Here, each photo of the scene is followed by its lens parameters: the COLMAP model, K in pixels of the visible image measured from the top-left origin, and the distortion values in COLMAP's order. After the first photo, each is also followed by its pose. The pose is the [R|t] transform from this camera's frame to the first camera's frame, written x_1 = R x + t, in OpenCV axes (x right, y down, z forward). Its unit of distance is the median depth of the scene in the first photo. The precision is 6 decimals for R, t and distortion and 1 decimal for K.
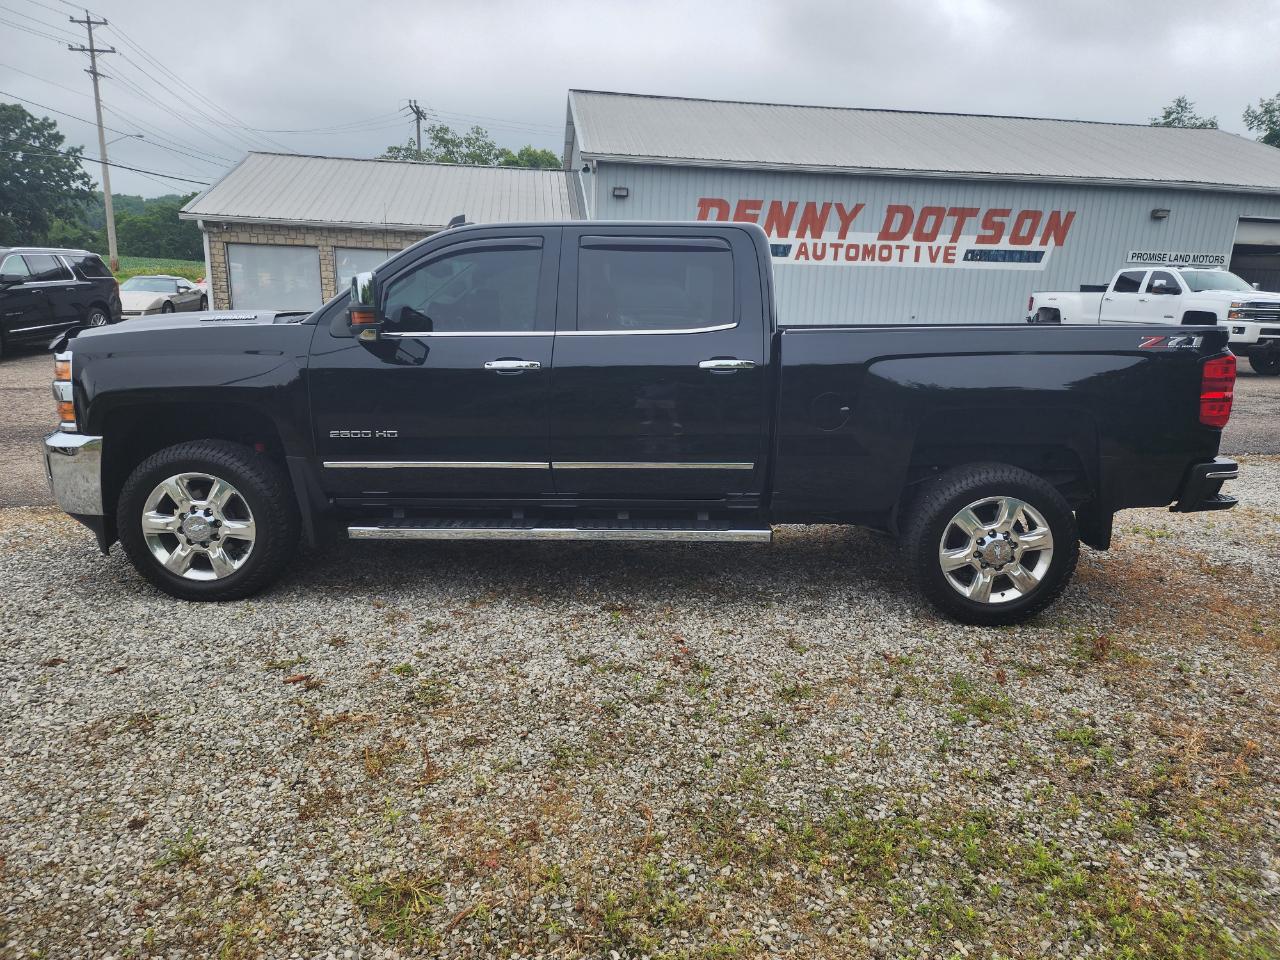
lens RADIAL K [[873.6, 0, 644.5], [0, 873.6, 460.1], [0, 0, 1]] dist [0.065950, -0.056488]
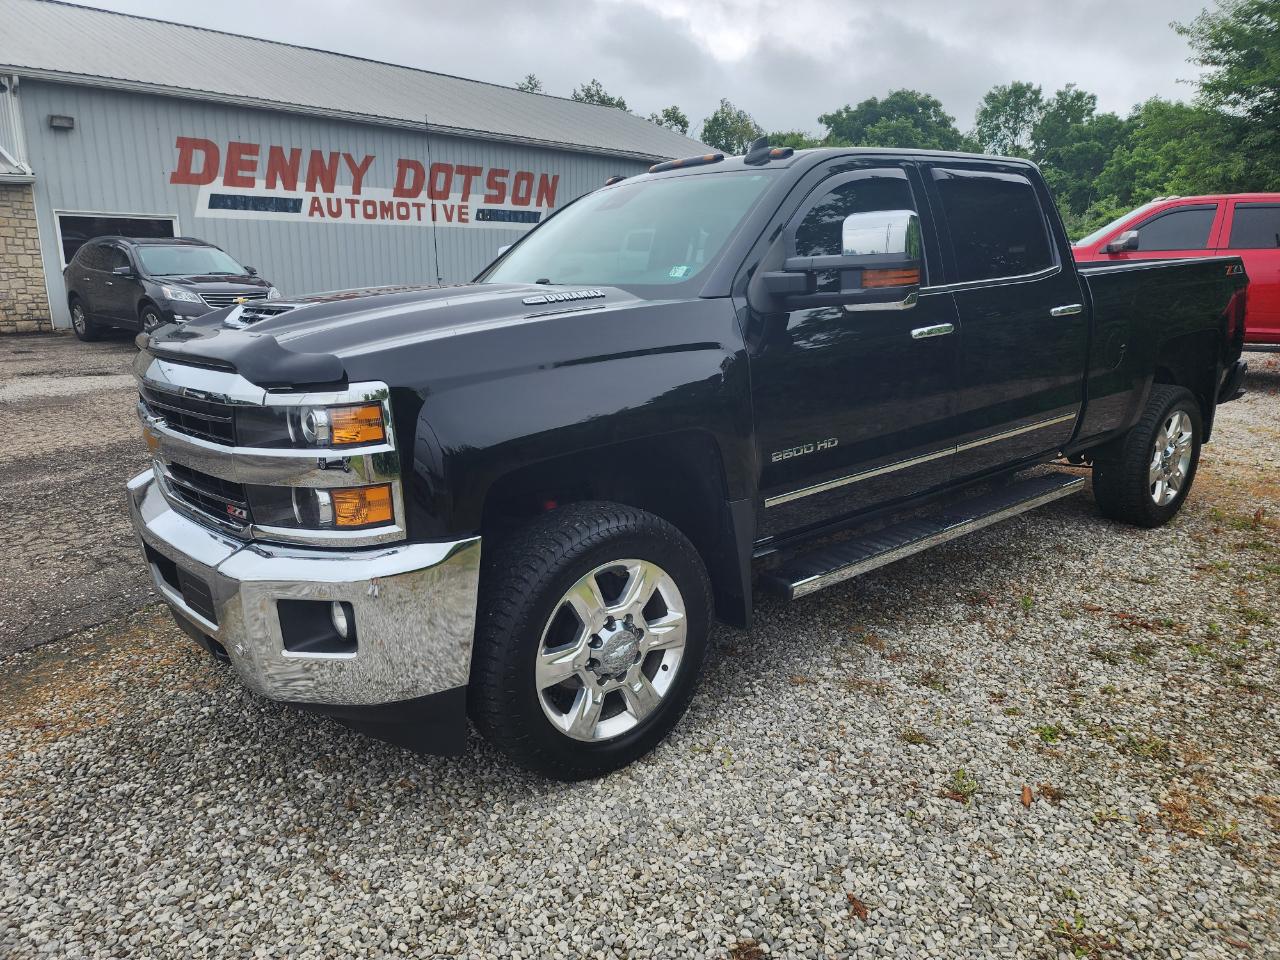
lens RADIAL K [[873.6, 0, 647.6], [0, 873.6, 474.8], [0, 0, 1]] dist [0.065950, -0.056488]
pose [[0.758976, -0.182290, 0.625081, -0.839746], [0.147653, 0.983186, 0.107442, -0.101517], [-0.634156, 0.010749, 0.773130, 0.531419]]
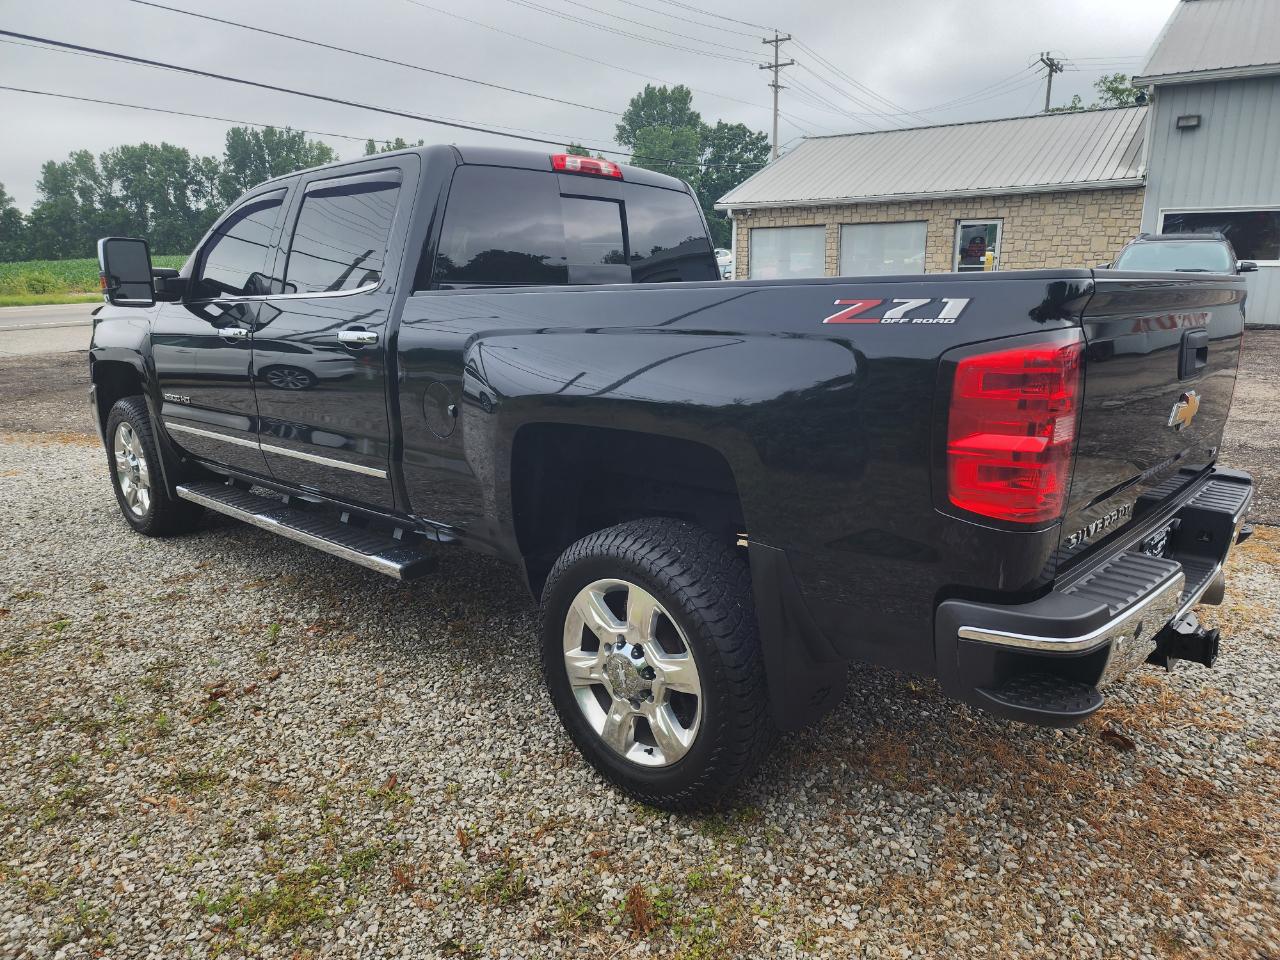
lens RADIAL K [[873.6, 0, 641.0], [0, 873.6, 461.7], [0, 0, 1]] dist [0.065950, -0.056488]
pose [[0.744538, 0.111475, -0.658207, 0.762296], [-0.096269, 0.993583, 0.059380, -0.068867], [0.660603, 0.019154, 0.750491, 0.568519]]
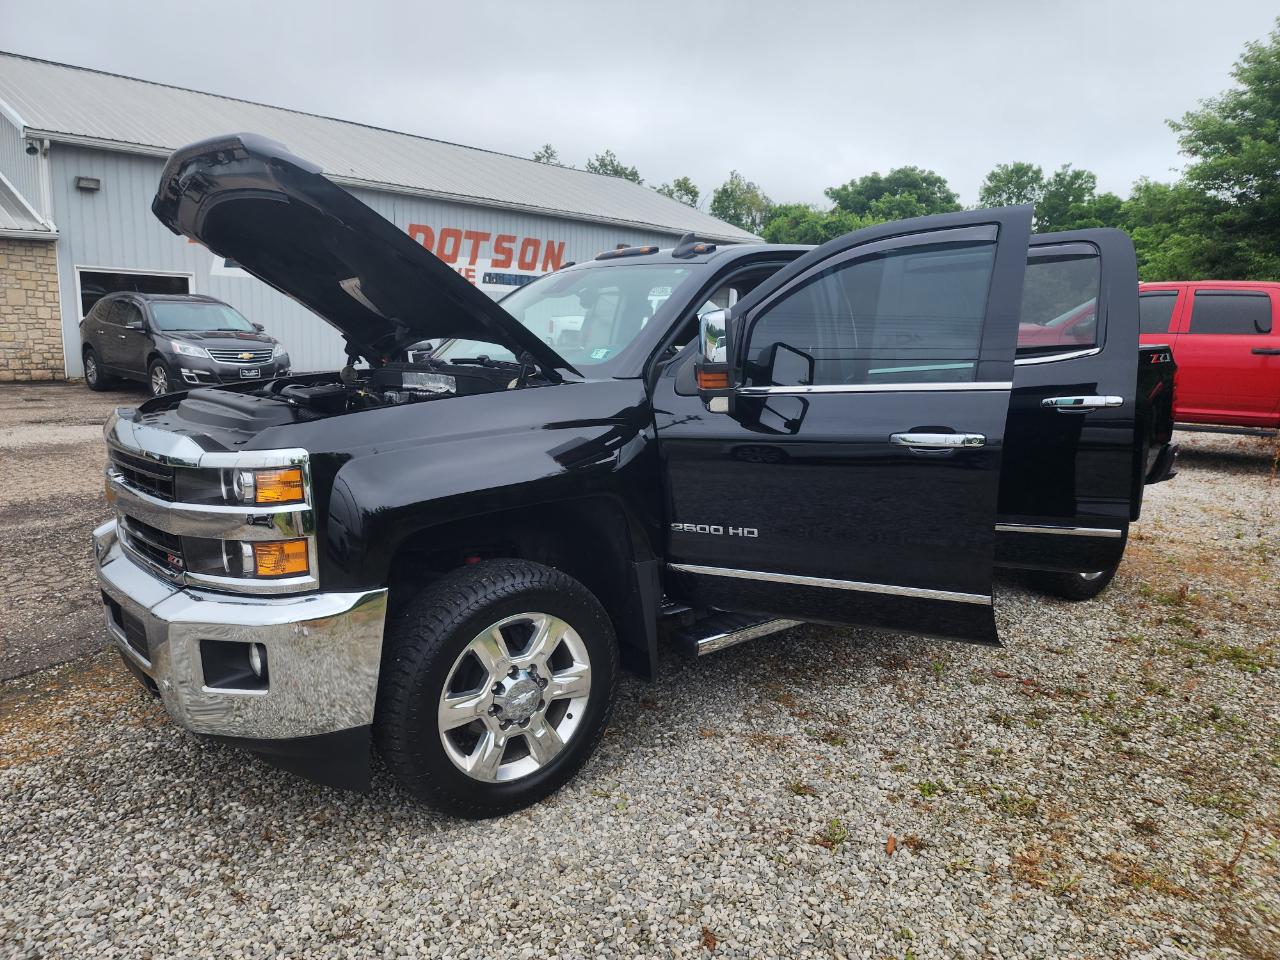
lens RADIAL K [[873.6, 0, 644.1], [0, 873.6, 475.4], [0, 0, 1]] dist [0.065950, -0.056488]
pose [[0.770943, -0.119787, 0.625538, -0.821106], [0.121539, 0.991775, 0.040129, -0.101109], [-0.625200, 0.045090, 0.779161, 0.435539]]
